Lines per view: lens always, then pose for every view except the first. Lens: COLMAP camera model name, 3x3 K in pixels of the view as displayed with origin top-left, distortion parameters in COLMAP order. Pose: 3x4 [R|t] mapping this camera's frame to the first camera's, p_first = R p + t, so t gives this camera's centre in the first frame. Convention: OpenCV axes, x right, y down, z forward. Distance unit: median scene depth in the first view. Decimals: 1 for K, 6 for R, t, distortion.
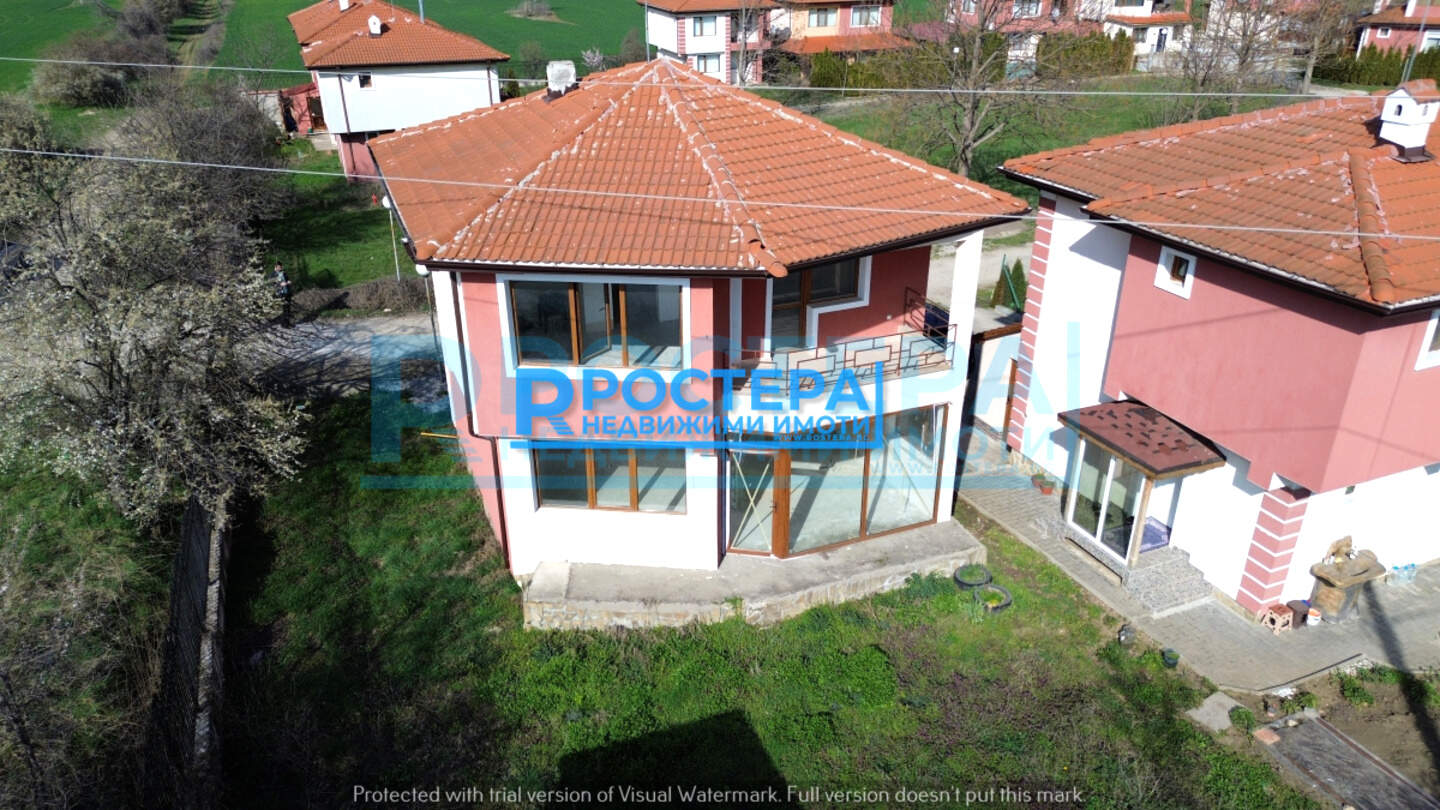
lens RADIAL K [[1020.0, 0, 723.3], [0, 1020.0, 401.9], [0, 0, 1]] dist [0.081430, -0.092283]
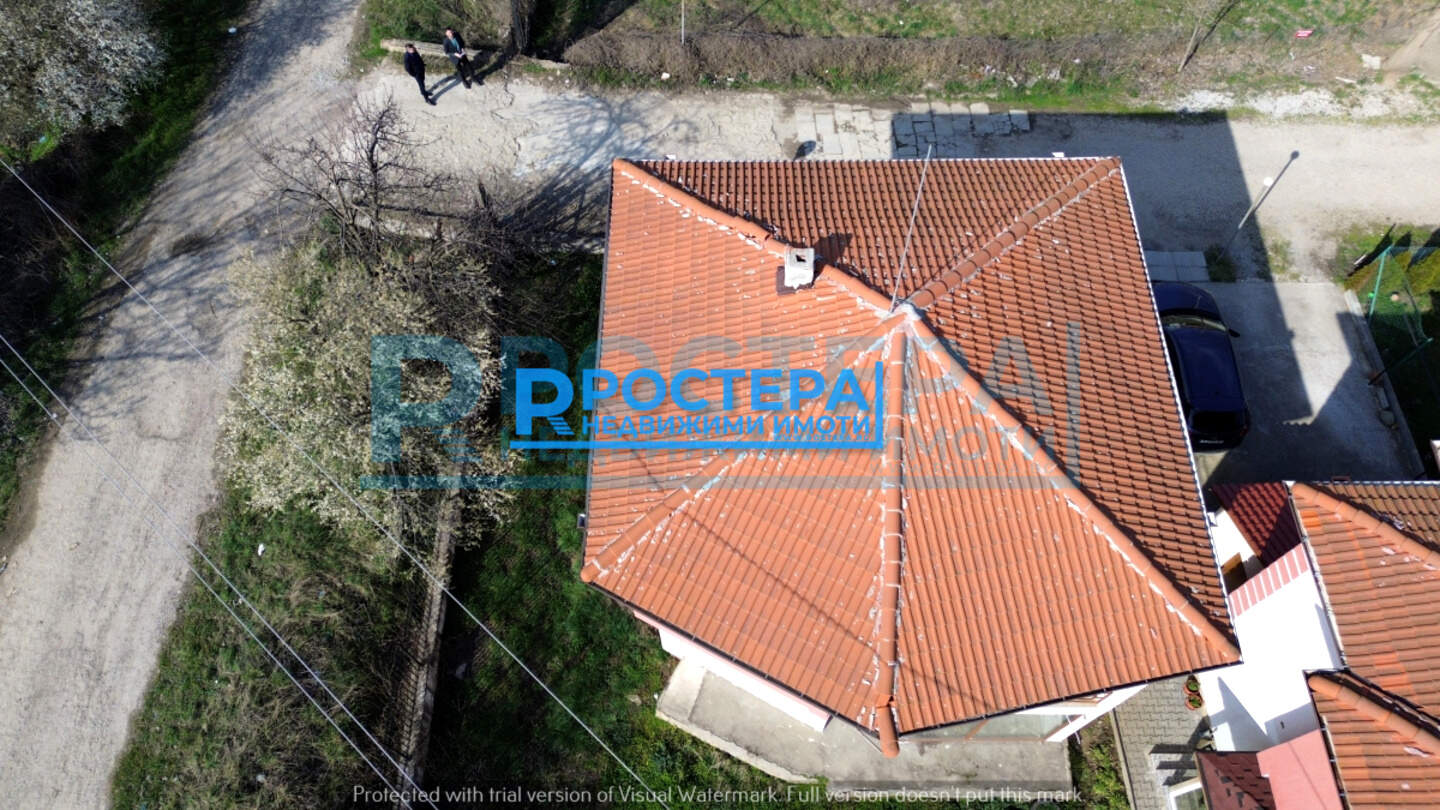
lens RADIAL K [[1020.0, 0, 723.3], [0, 1020.0, 401.9], [0, 0, 1]] dist [0.081430, -0.092283]
pose [[0.925084, 0.333411, -0.181814, -0.022699], [-0.166125, 0.785803, 0.595748, -0.812092], [0.341499, -0.520914, 0.782322, 0.265810]]
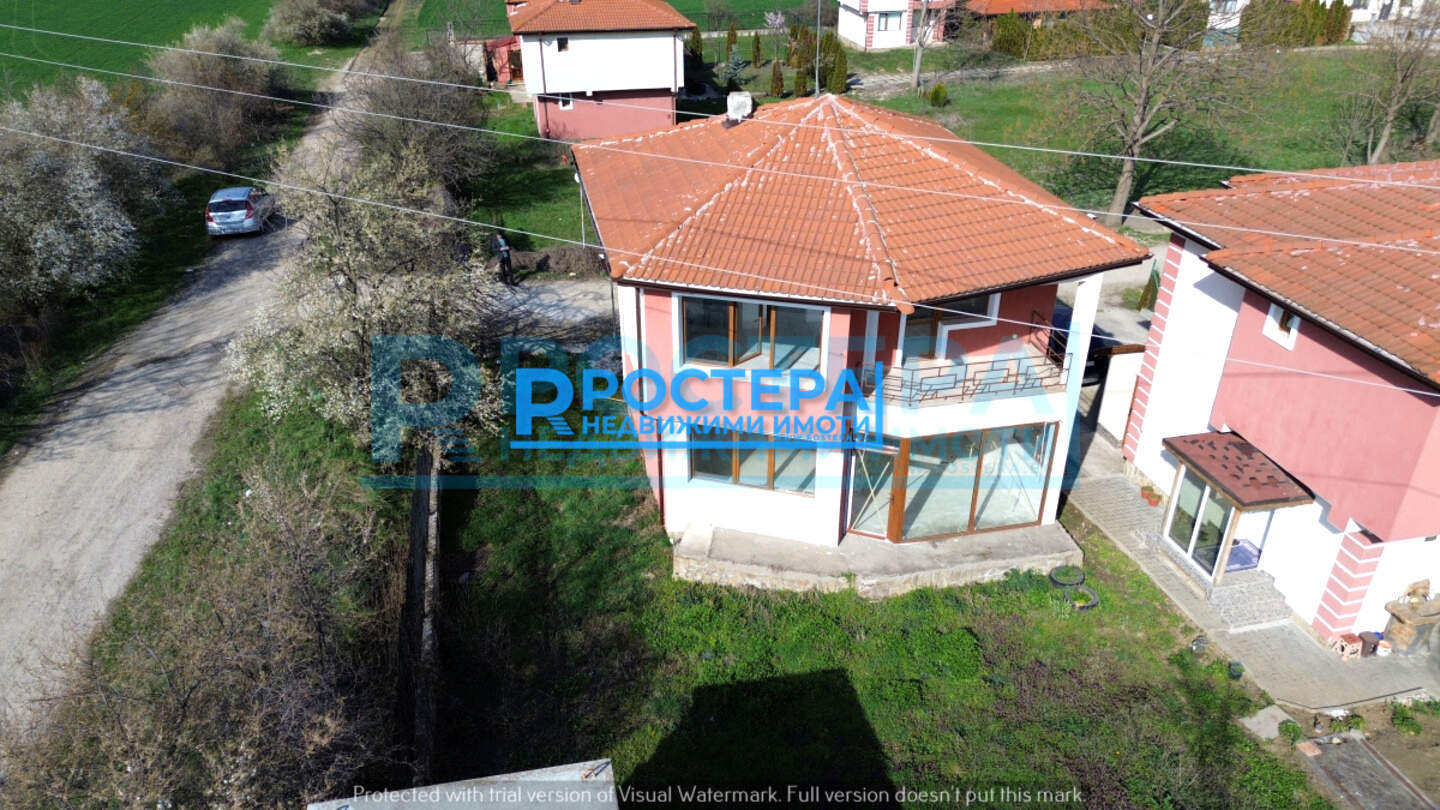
lens RADIAL K [[1020.0, 0, 723.3], [0, 1020.0, 401.9], [0, 0, 1]] dist [0.081430, -0.092283]
pose [[0.985531, 0.085299, -0.146467, 0.023009], [-0.076553, 0.994986, 0.064359, -0.067369], [0.151222, -0.052216, 0.987120, -0.166649]]
